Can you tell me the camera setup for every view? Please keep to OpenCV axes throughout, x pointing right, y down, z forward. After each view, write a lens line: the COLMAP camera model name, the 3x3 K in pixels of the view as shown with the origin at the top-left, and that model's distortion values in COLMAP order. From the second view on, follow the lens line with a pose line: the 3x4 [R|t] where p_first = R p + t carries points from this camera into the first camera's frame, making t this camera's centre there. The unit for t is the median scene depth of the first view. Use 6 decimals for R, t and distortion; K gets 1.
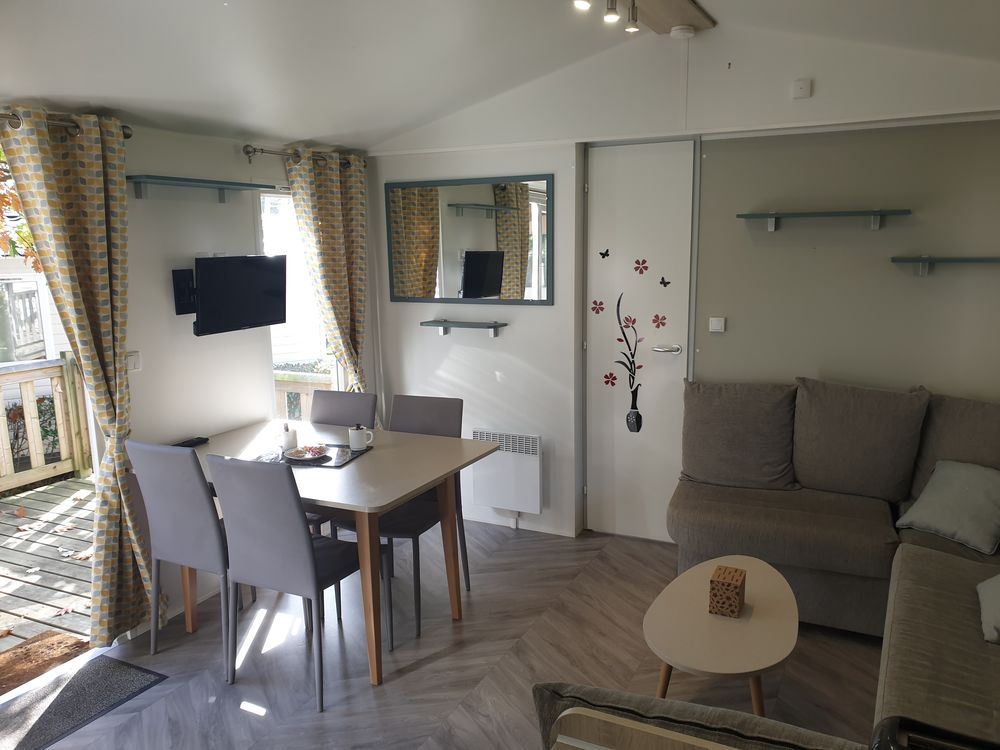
lens RADIAL K [[776.8, 0, 502.2], [0, 776.8, 380.6], [0, 0, 1]] dist [-0.005245, 0.005124]
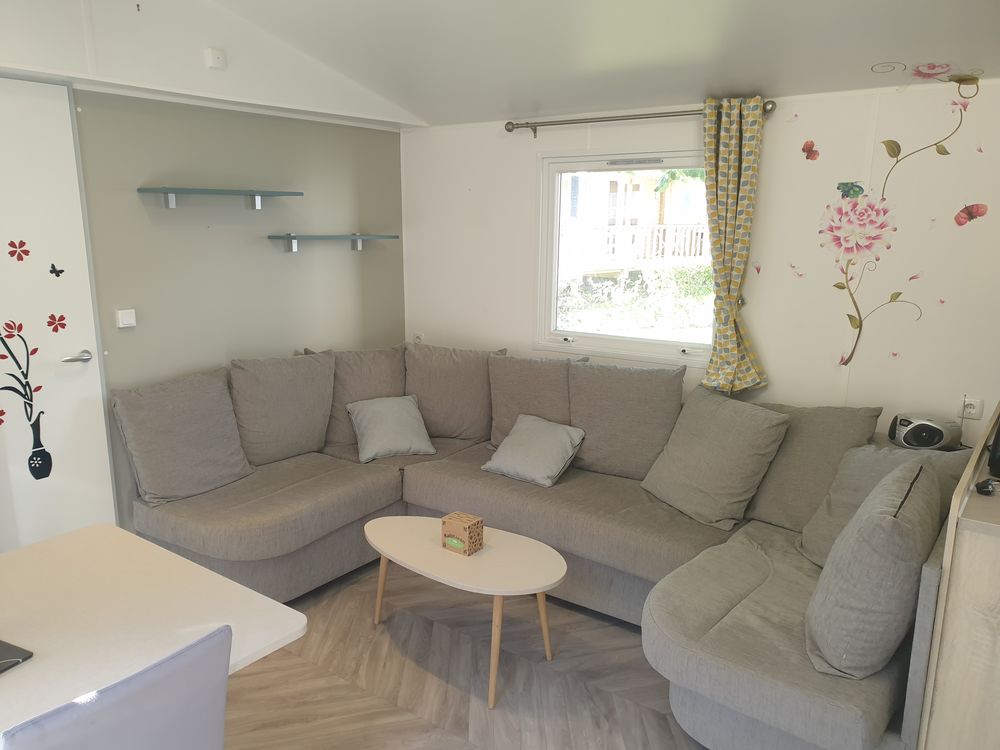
lens RADIAL K [[776.8, 0, 501.7], [0, 776.8, 380.4], [0, 0, 1]] dist [-0.005245, 0.005124]
pose [[0.161896, -0.180061, 0.970241, -0.466499], [0.168960, 0.973751, 0.152519, -0.063877], [-0.972236, 0.139240, 0.188070, 0.447261]]
